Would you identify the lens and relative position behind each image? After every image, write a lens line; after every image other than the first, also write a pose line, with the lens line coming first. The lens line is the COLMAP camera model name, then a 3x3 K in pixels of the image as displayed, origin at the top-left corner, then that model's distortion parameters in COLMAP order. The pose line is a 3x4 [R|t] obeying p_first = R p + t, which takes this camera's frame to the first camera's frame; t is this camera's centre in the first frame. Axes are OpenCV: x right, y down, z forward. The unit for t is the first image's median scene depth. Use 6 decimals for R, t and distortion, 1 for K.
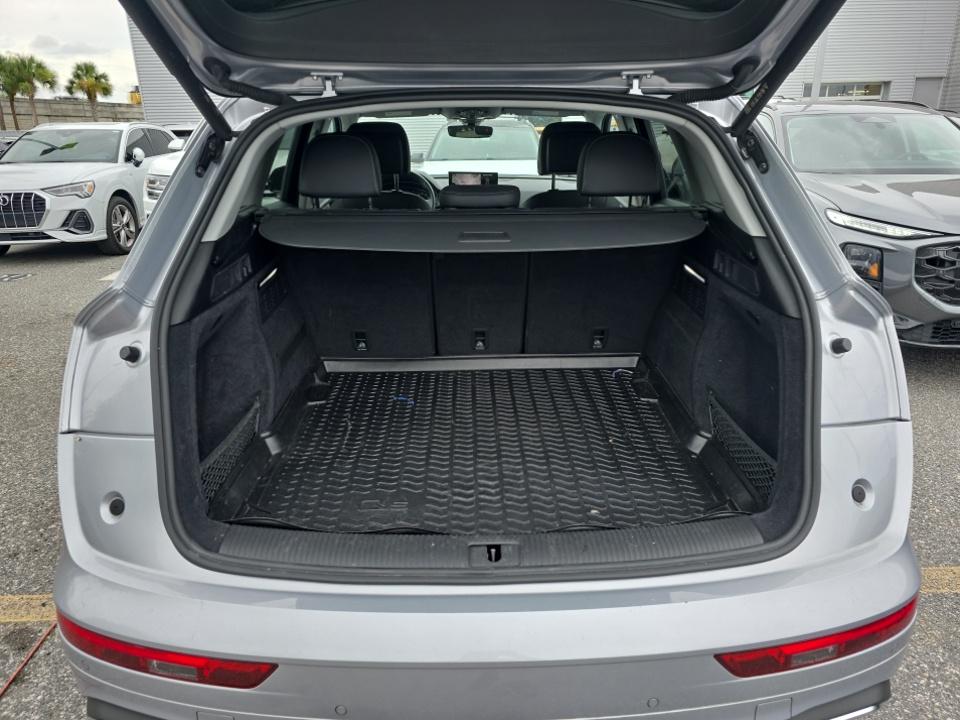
lens RADIAL K [[638.4, 0, 480.0], [0, 638.4, 360.0], [0, 0, 1]] dist [0.041497, -0.030243]
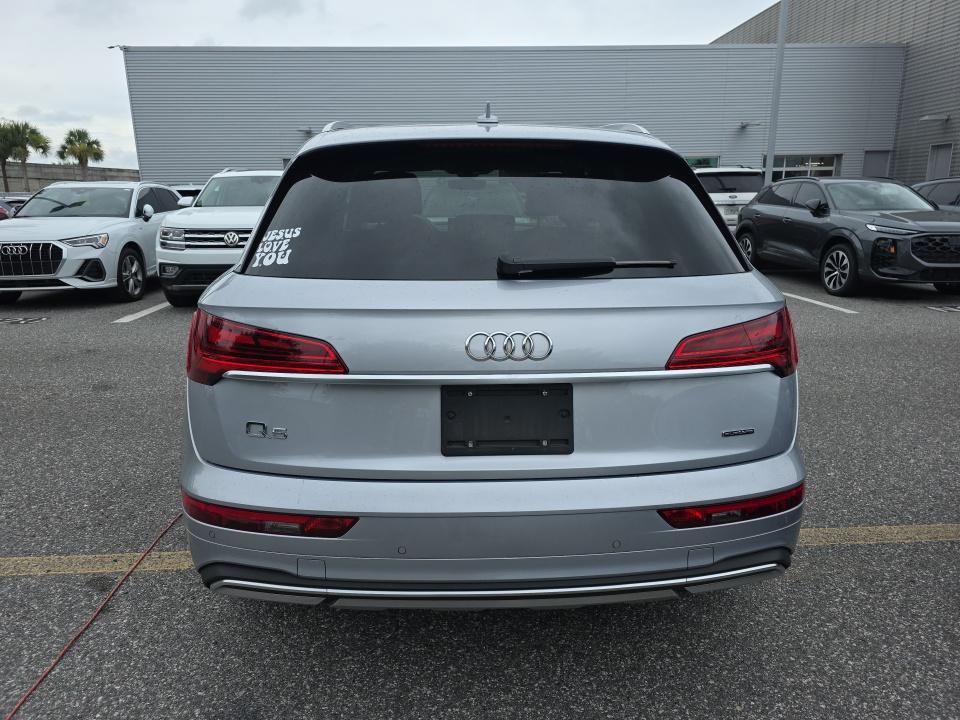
lens RADIAL K [[638.4, 0, 480.0], [0, 638.4, 360.0], [0, 0, 1]] dist [0.041497, -0.030243]
pose [[0.999534, 0.000472, 0.030529, -0.011283], [0.002424, 0.995498, -0.094753, 0.033262], [-0.030436, 0.094782, 0.995033, -0.061705]]
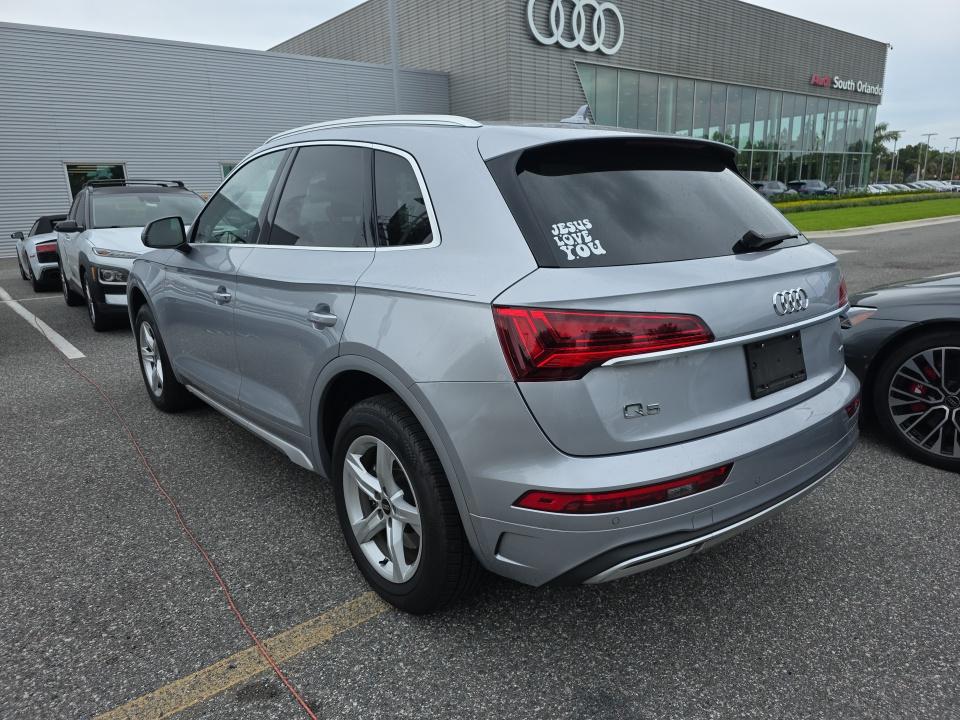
lens RADIAL K [[654.6, 0, 478.7], [0, 654.6, 379.3], [0, 0, 1]] dist [0.004296, -0.007613]
pose [[0.780257, -0.166792, 0.602810, -0.237482], [0.218545, 0.975742, -0.012898, 0.017556], [-0.586035, 0.141805, 0.797781, -0.002118]]
